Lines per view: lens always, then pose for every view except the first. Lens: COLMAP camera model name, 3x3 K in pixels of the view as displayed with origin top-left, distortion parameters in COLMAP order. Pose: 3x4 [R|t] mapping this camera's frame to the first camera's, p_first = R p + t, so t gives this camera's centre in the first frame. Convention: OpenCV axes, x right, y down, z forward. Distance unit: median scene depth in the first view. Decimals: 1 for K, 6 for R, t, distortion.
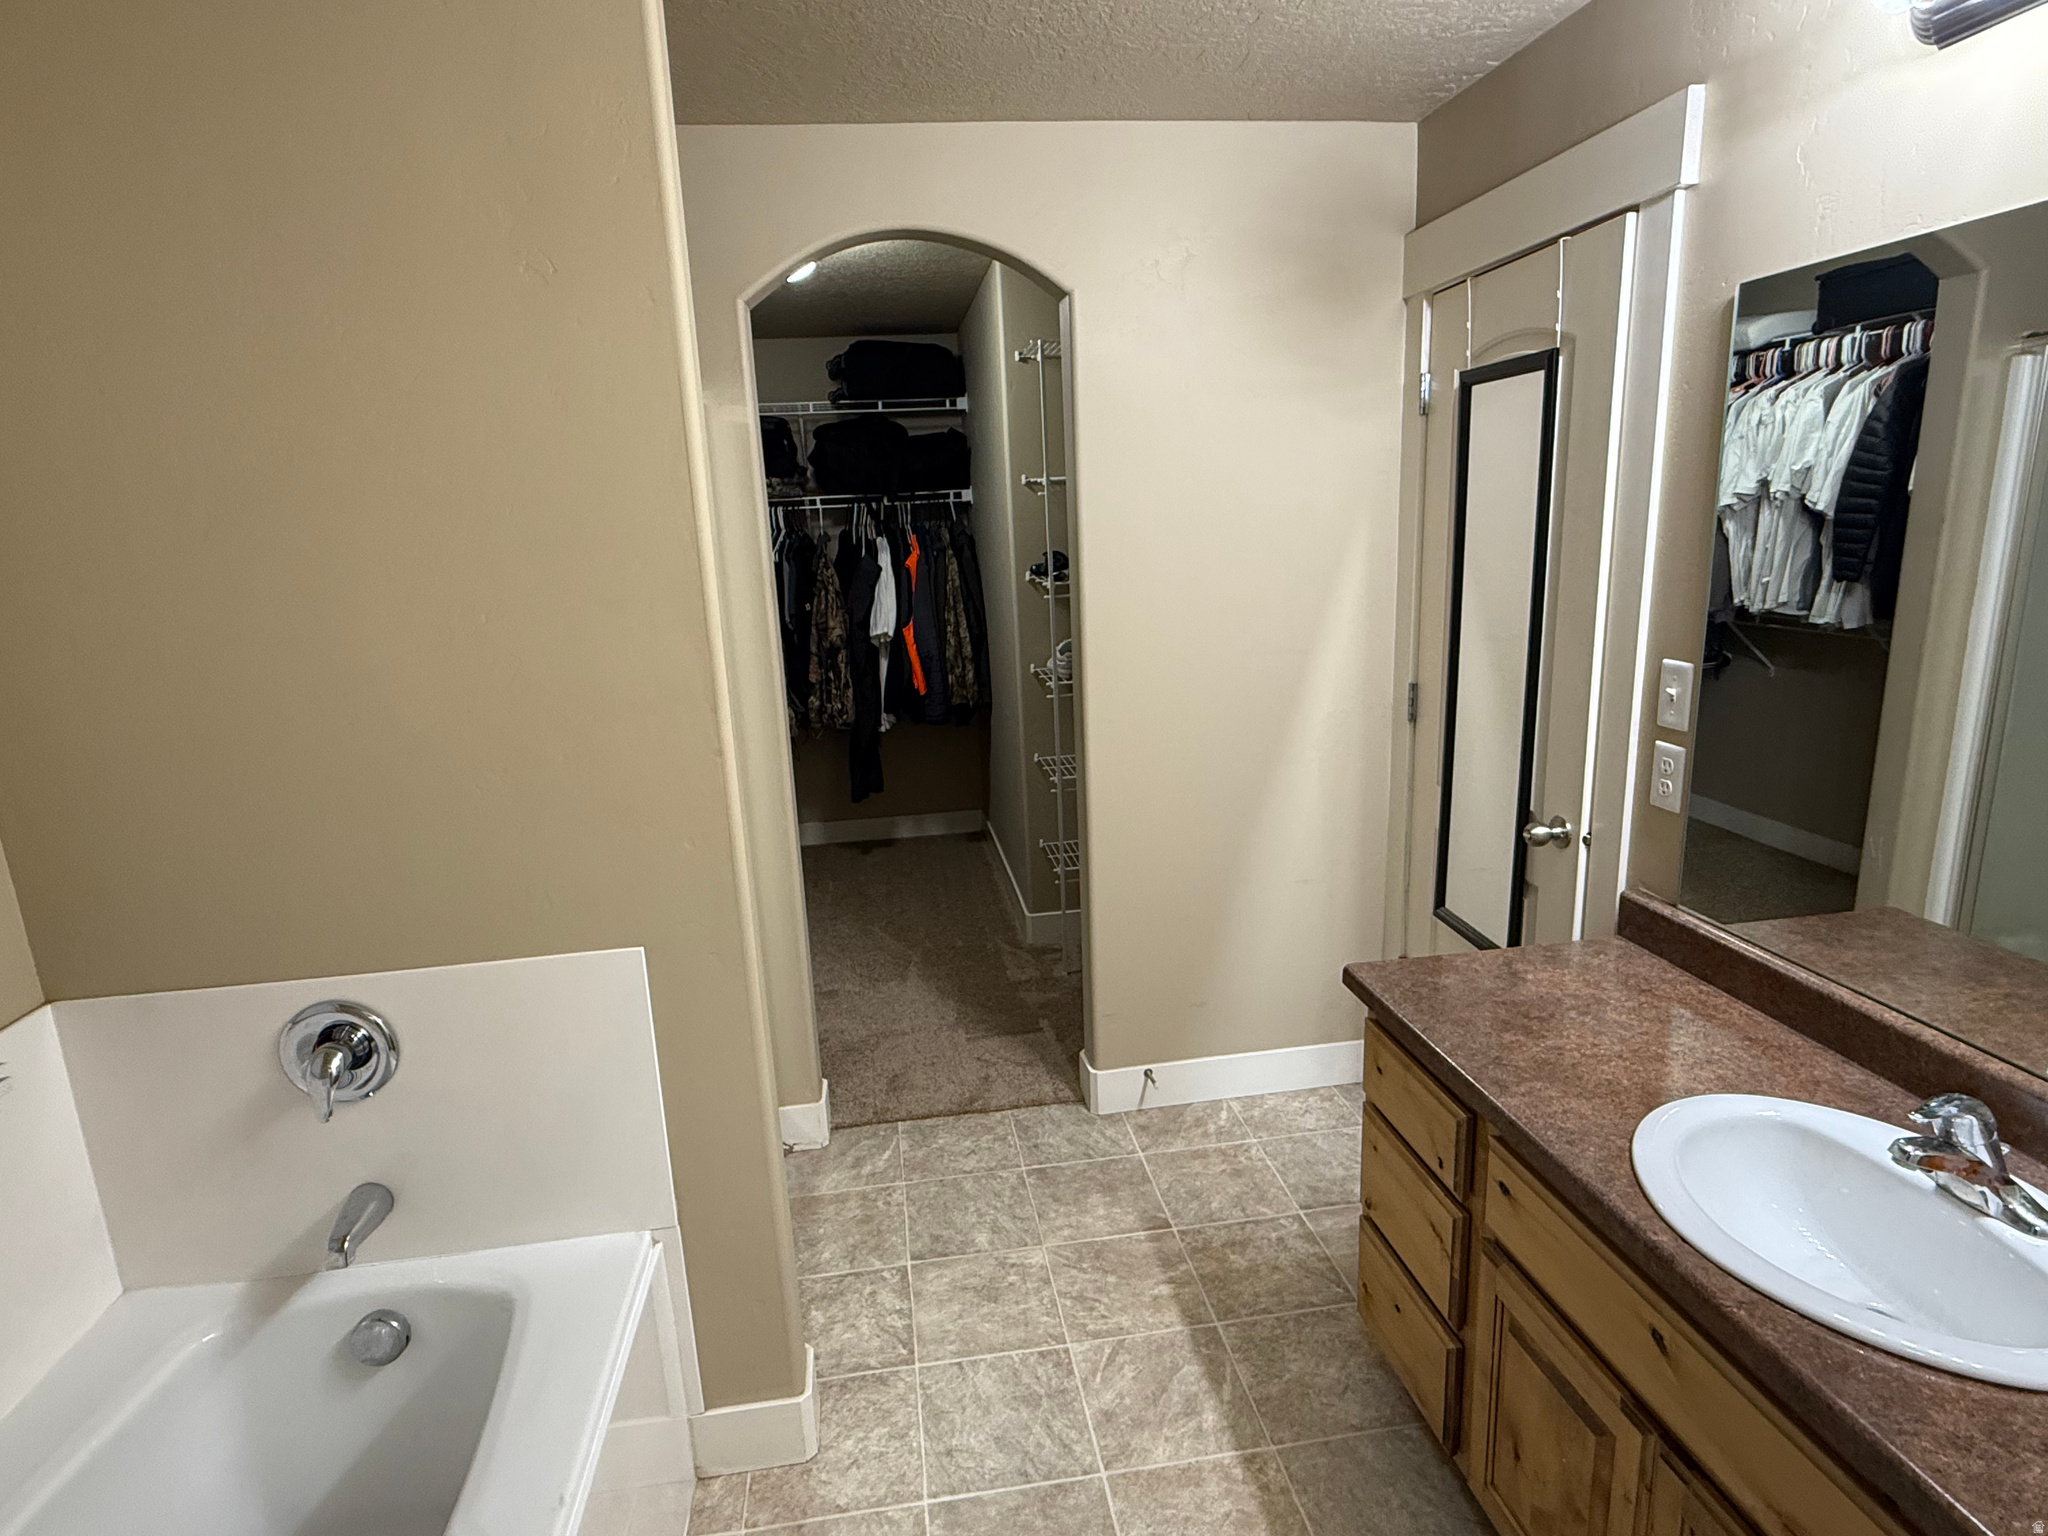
lens RADIAL K [[1081.8, 0, 1022.5], [0, 1081.8, 766.6], [0, 0, 1]] dist [-0.001439, 0.000985]
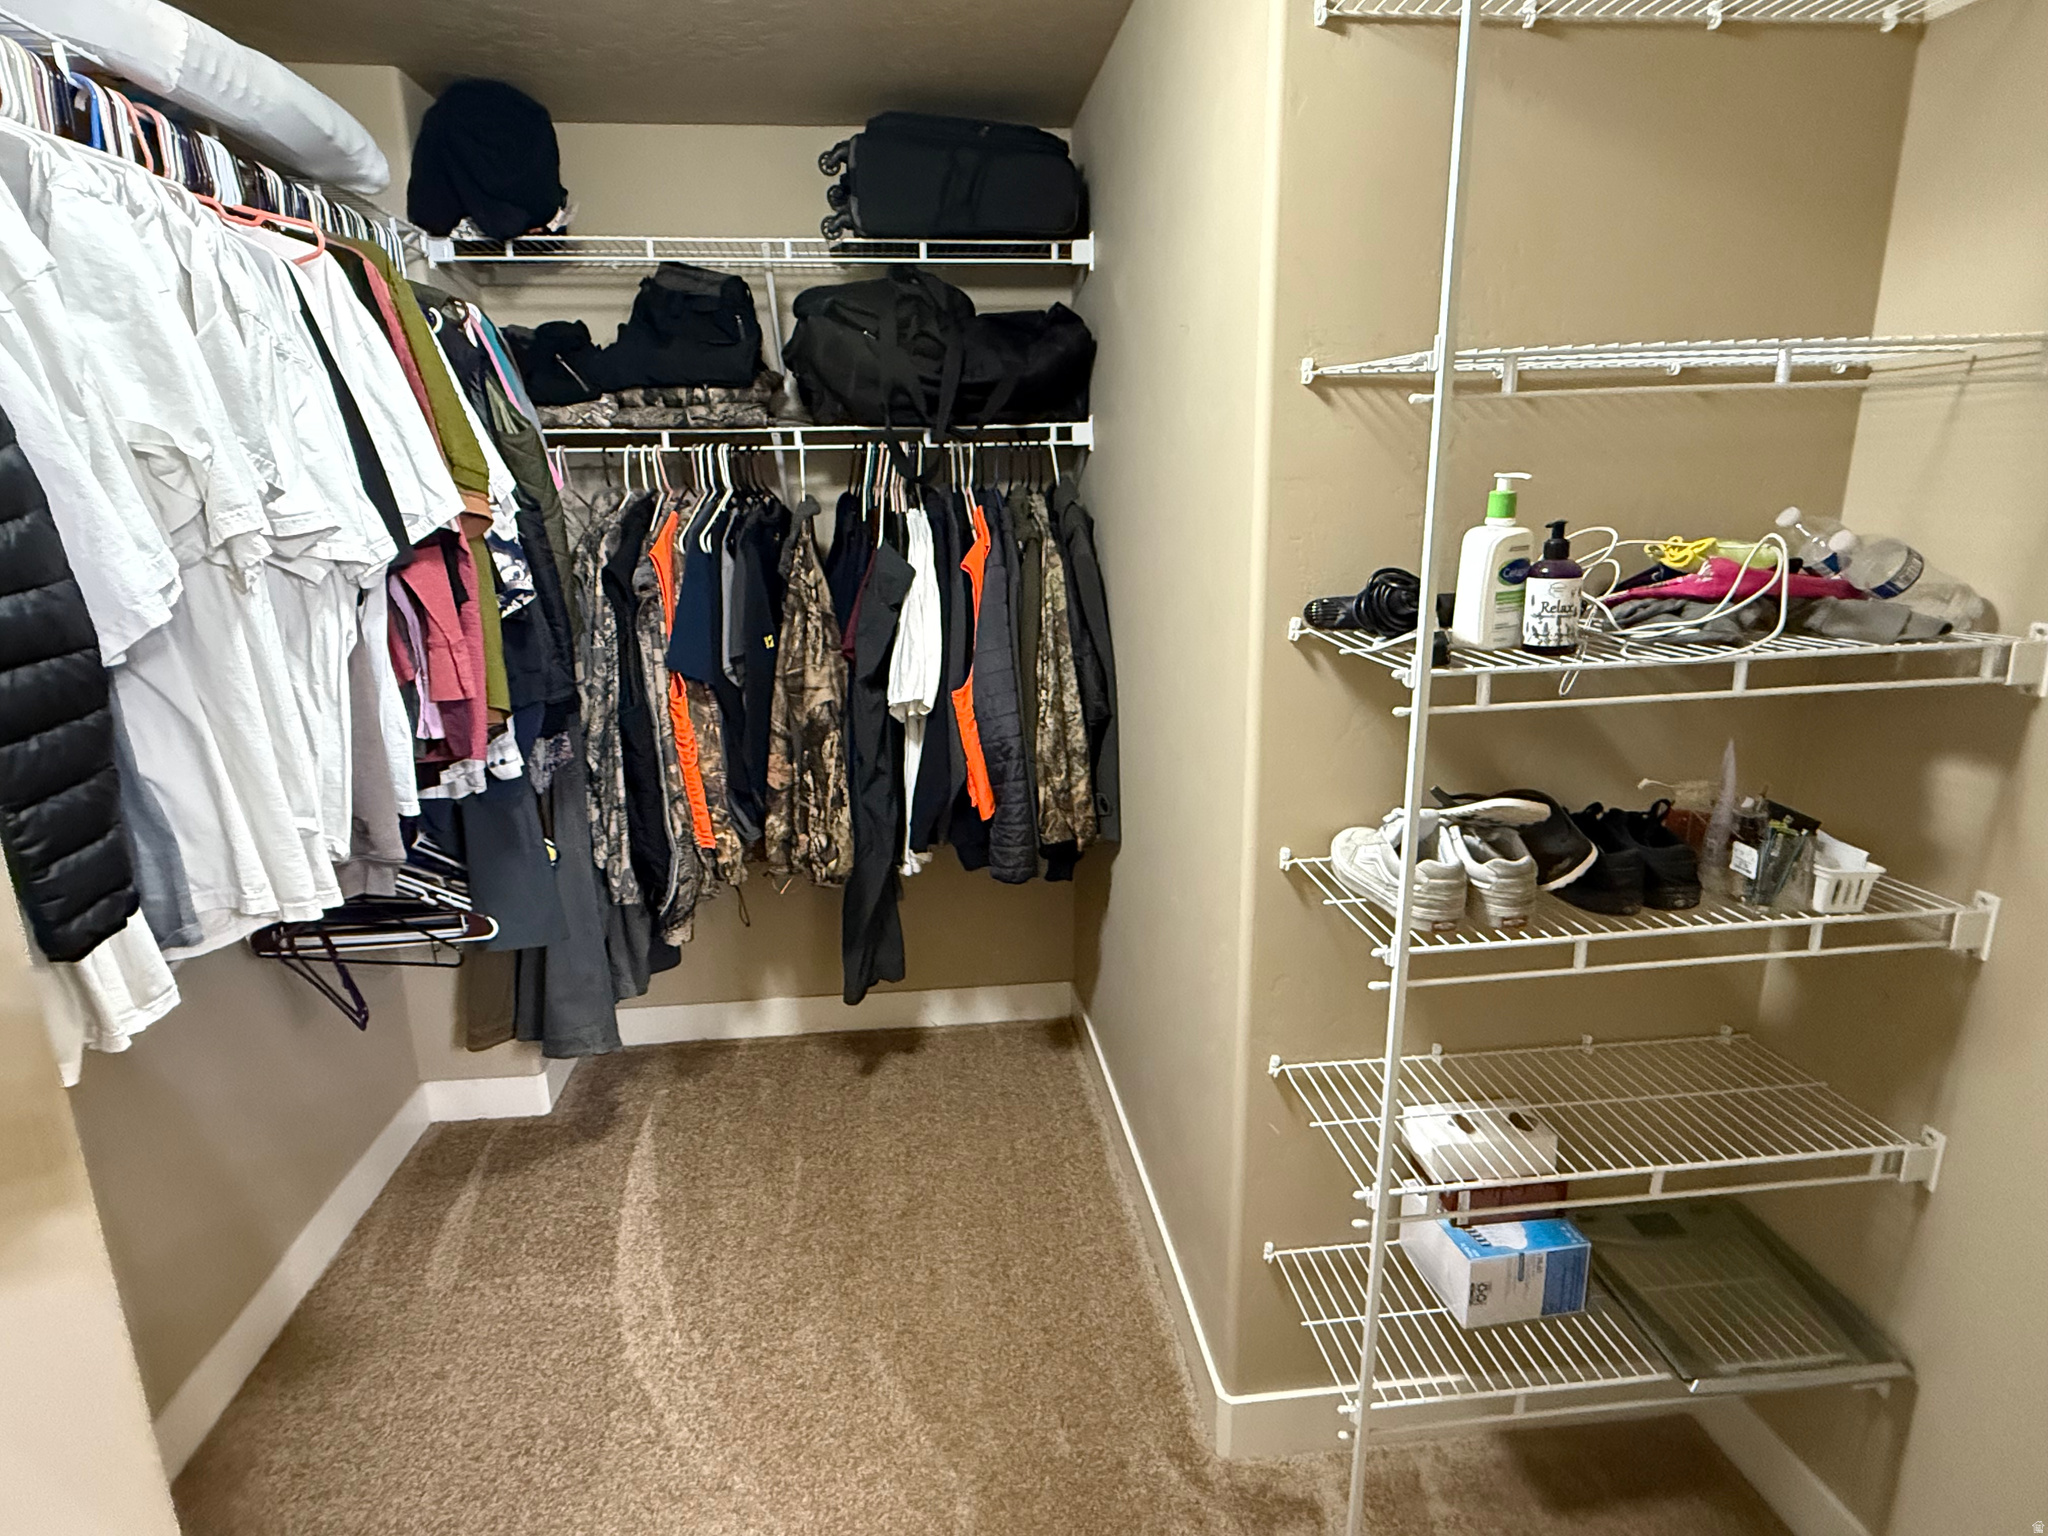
lens RADIAL K [[1081.8, 0, 1020.6], [0, 1081.8, 767.3], [0, 0, 1]] dist [-0.001439, 0.000985]
pose [[0.998965, 0.037836, -0.025240, -0.063734], [-0.037130, 0.998922, 0.027867, -0.106117], [0.026267, -0.026901, 0.999293, 0.485919]]
